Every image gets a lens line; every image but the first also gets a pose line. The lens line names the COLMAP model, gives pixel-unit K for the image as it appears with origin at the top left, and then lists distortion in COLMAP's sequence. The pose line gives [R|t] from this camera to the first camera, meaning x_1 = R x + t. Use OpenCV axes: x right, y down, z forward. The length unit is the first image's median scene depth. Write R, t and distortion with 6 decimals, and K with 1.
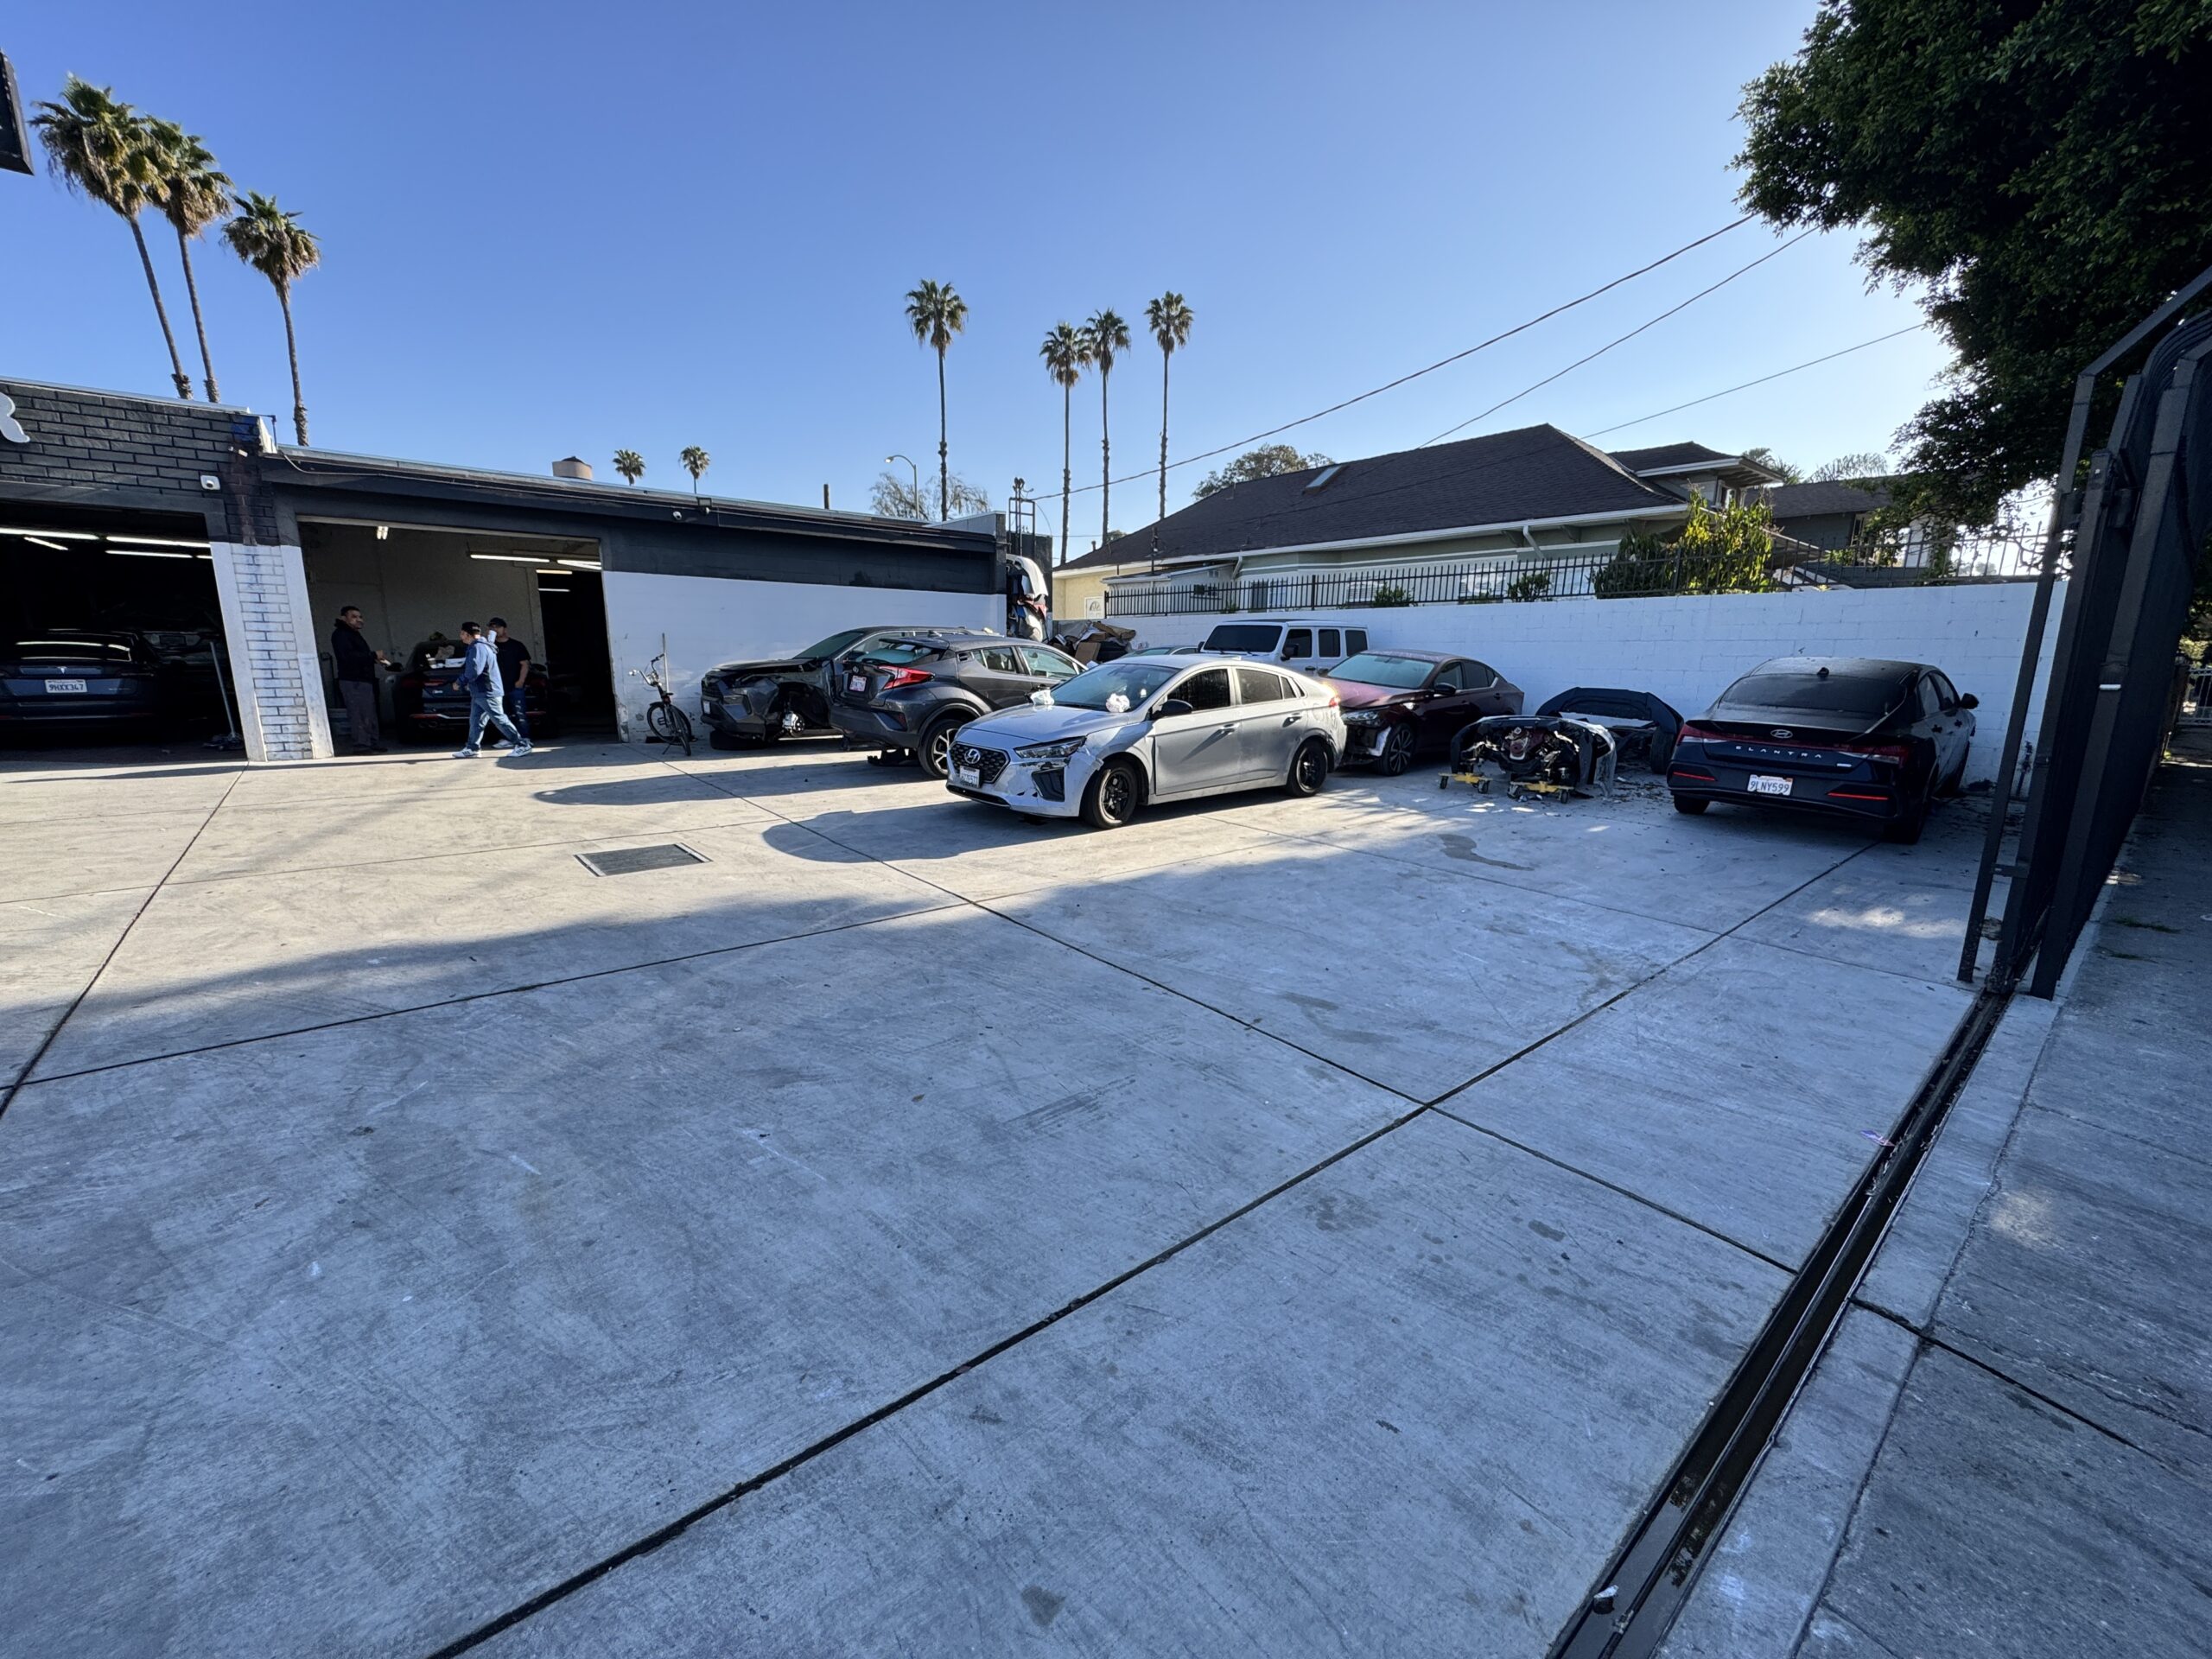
lens RADIAL K [[892.3, 0, 1106.0], [0, 892.3, 829.5], [0, 0, 1]] dist [-0.000507, -0.000061]
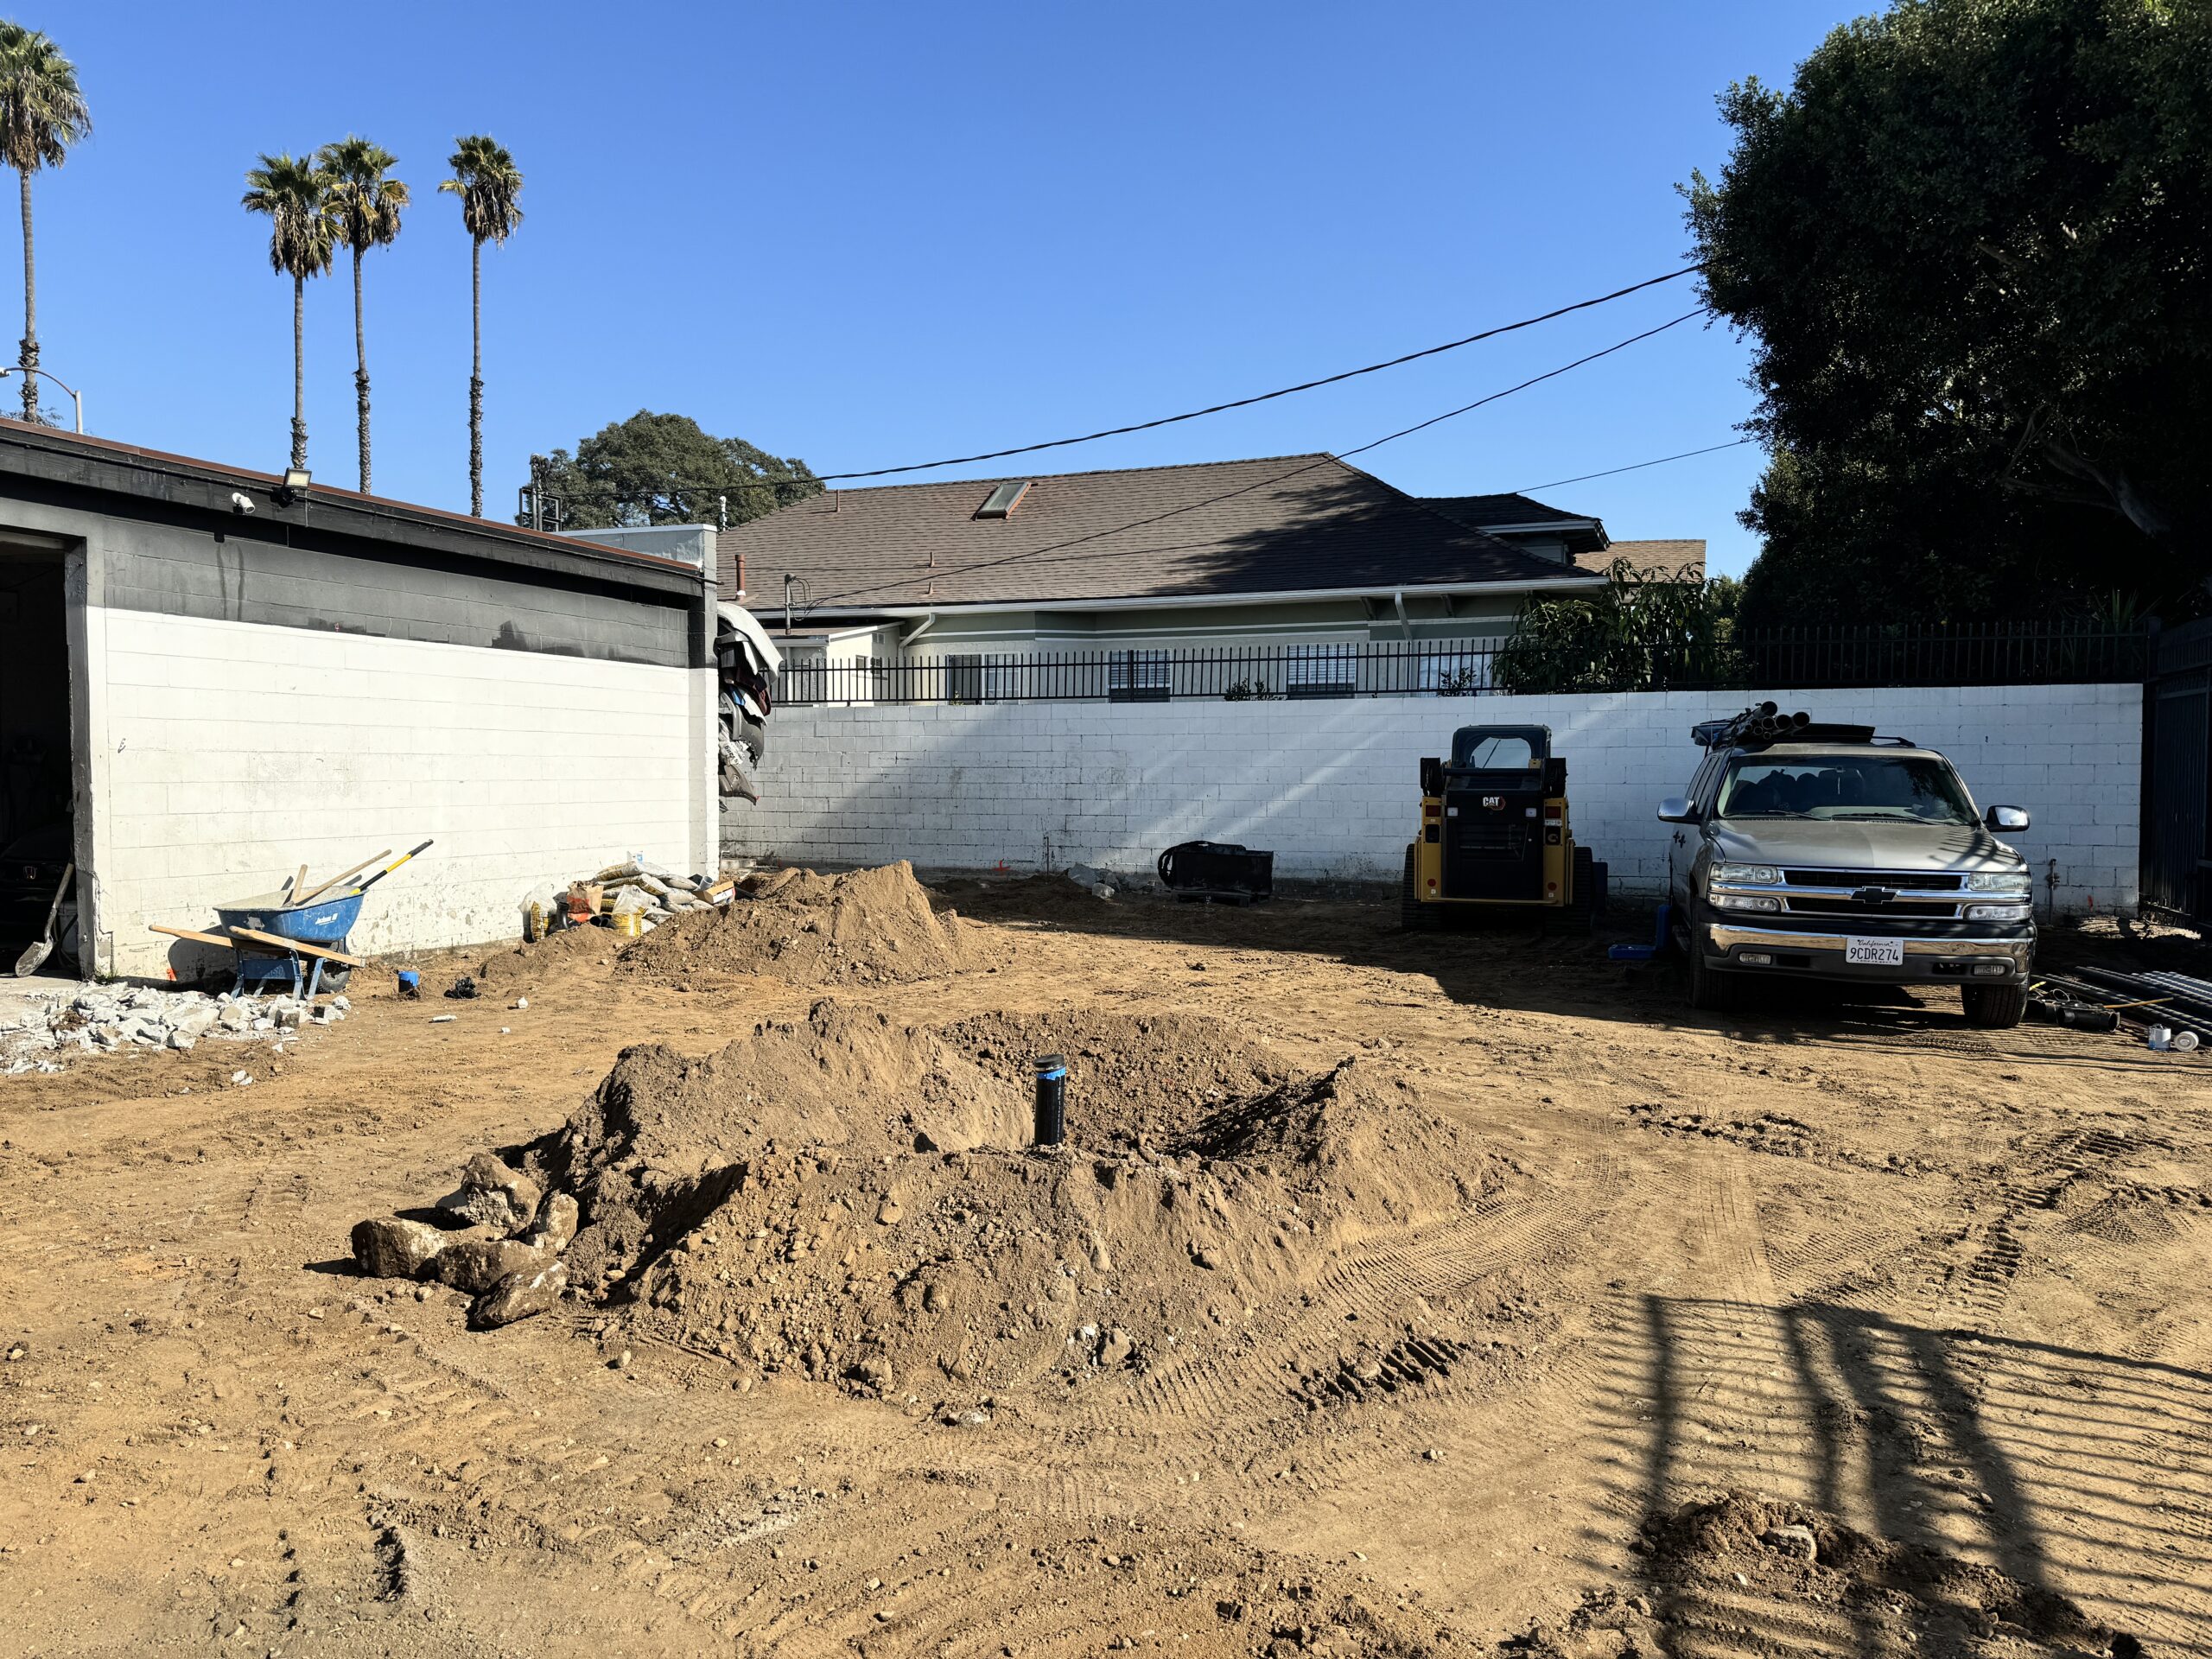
lens RADIAL K [[1569.5, 0, 1031.3], [0, 1569.5, 825.9], [0, 0, 1]] dist [0.048938, -0.001960]
pose [[0.884104, -0.020869, 0.466824, -0.291747], [0.091586, 0.987365, -0.129313, -0.015721], [-0.458227, 0.157081, 0.874845, 0.048457]]
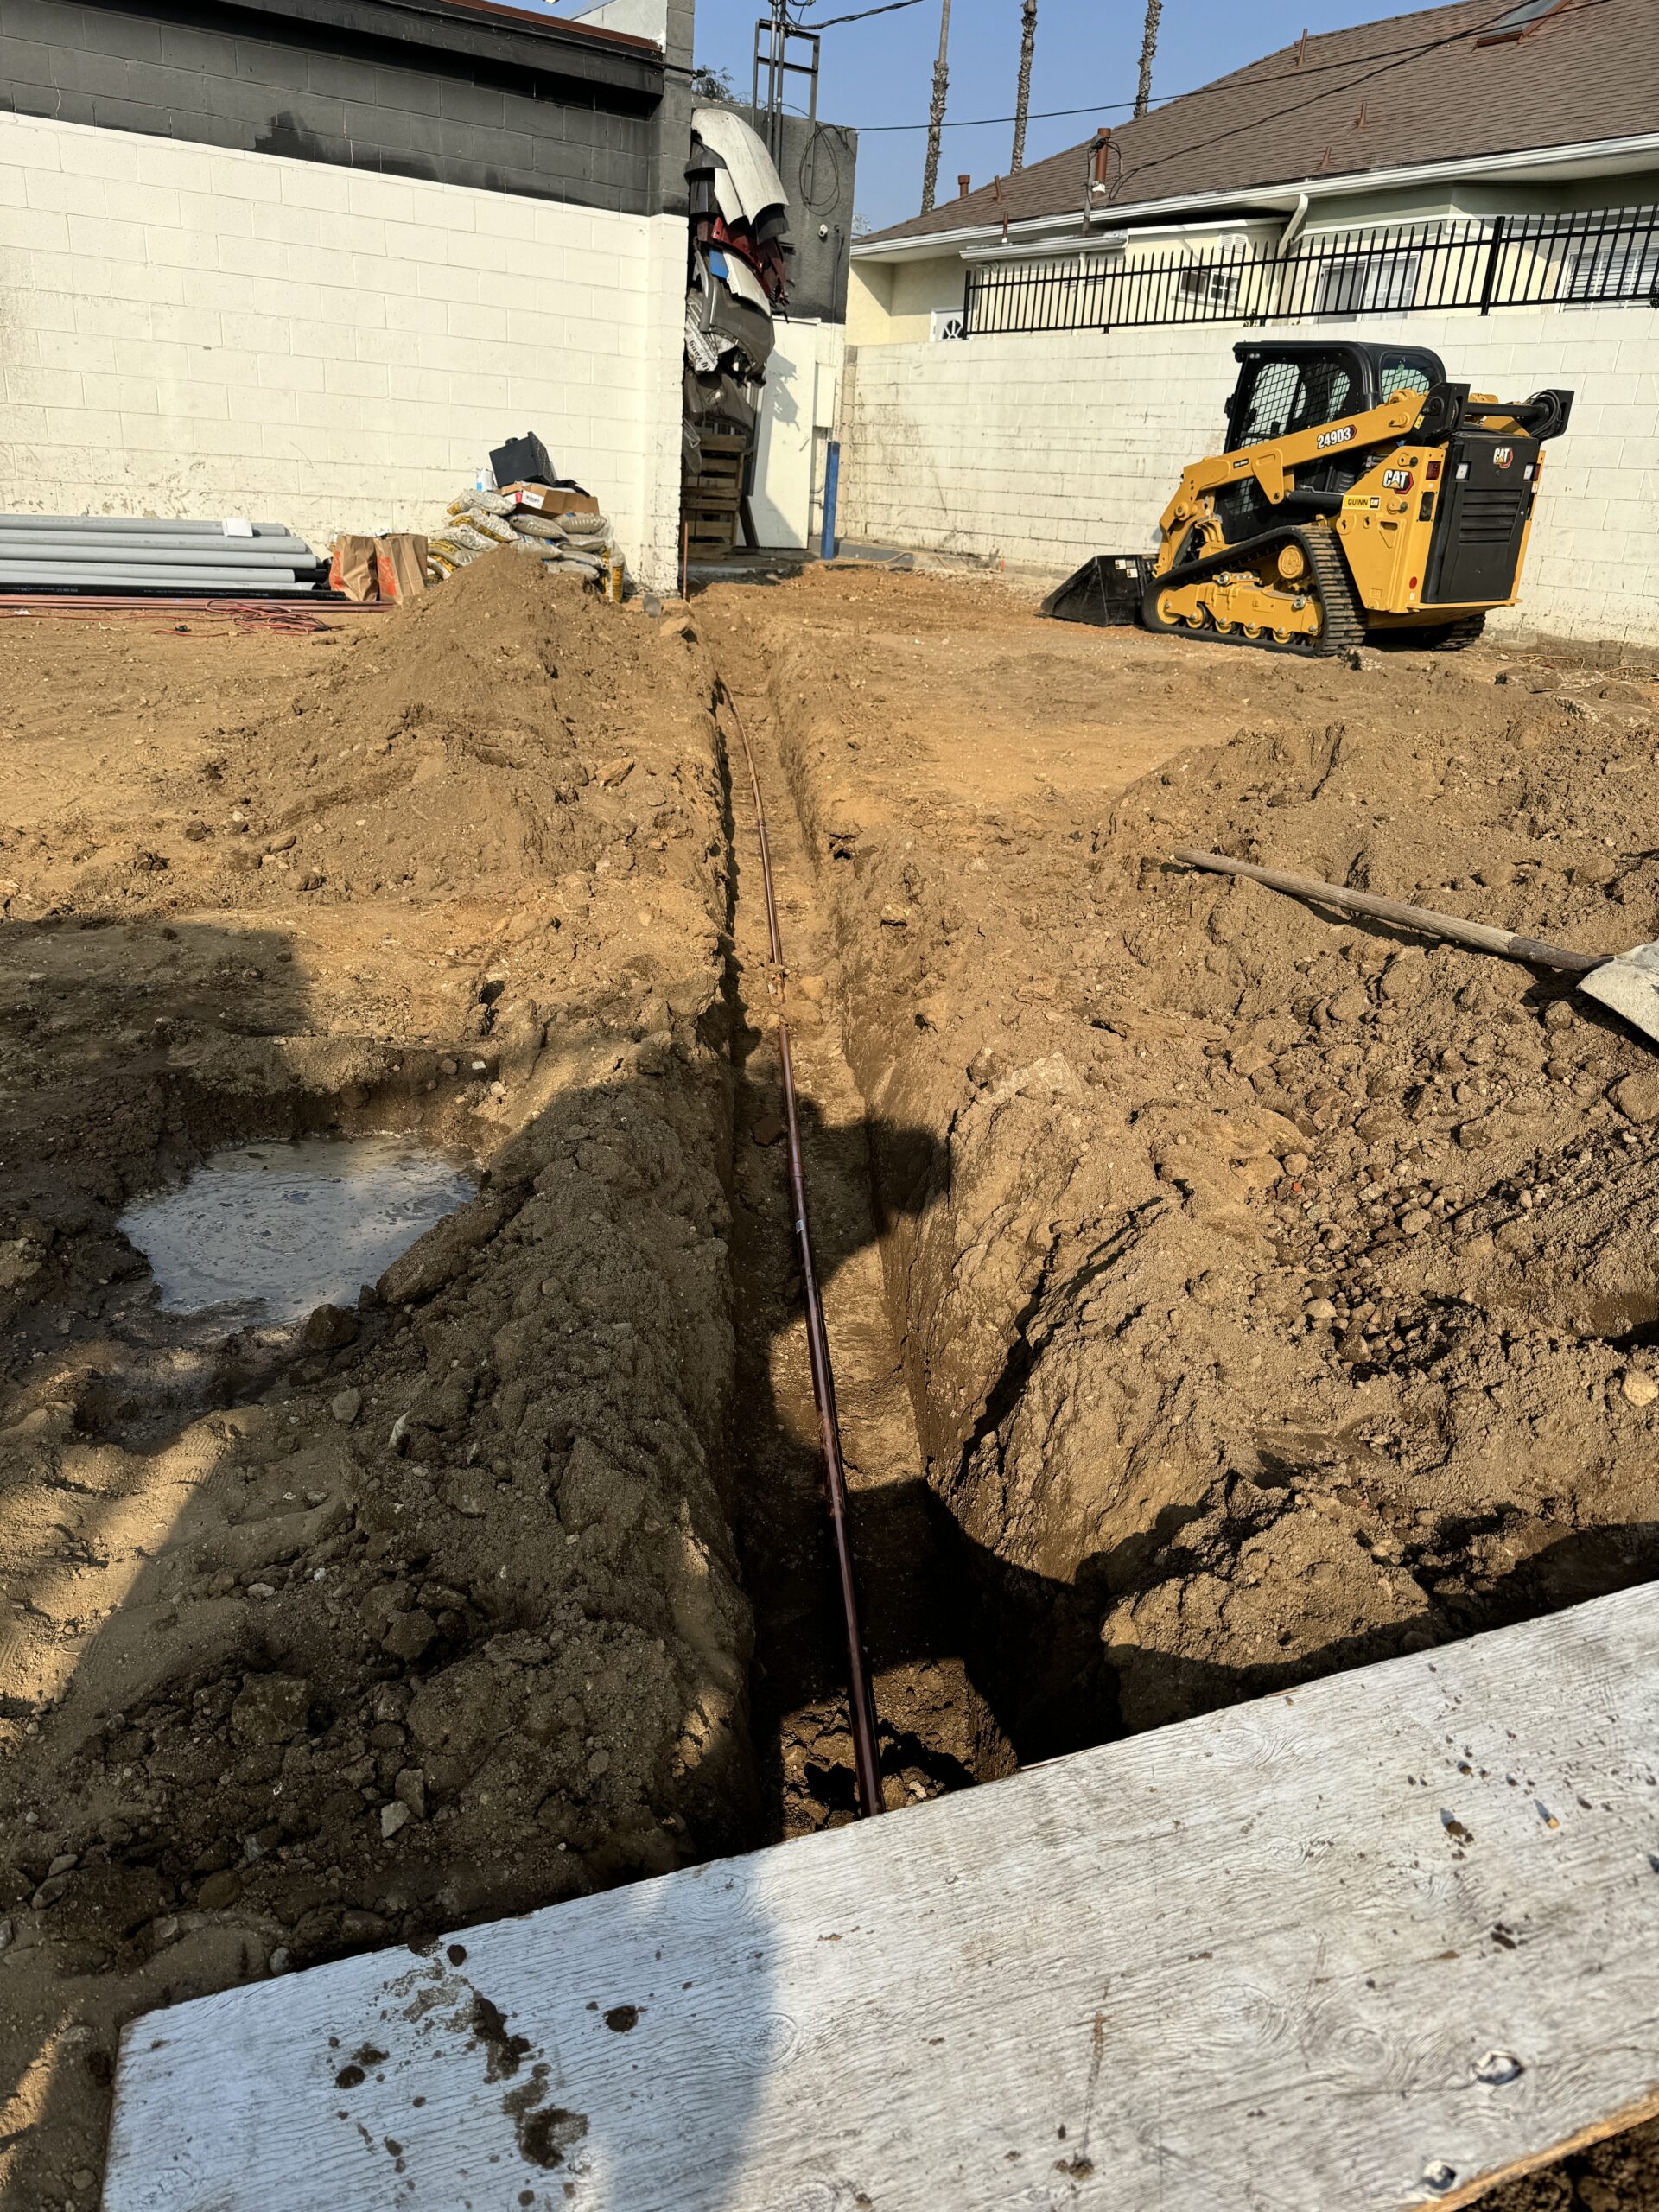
lens RADIAL K [[1554.3, 0, 829.5], [0, 1554.3, 1106.0], [0, 0, 1]] dist [-0.010660, -0.007257]
pose [[0.993085, 0.088850, -0.076737, 0.026324], [-0.073123, 0.979486, 0.187777, -0.012786], [0.091847, -0.180868, 0.979209, 0.210170]]
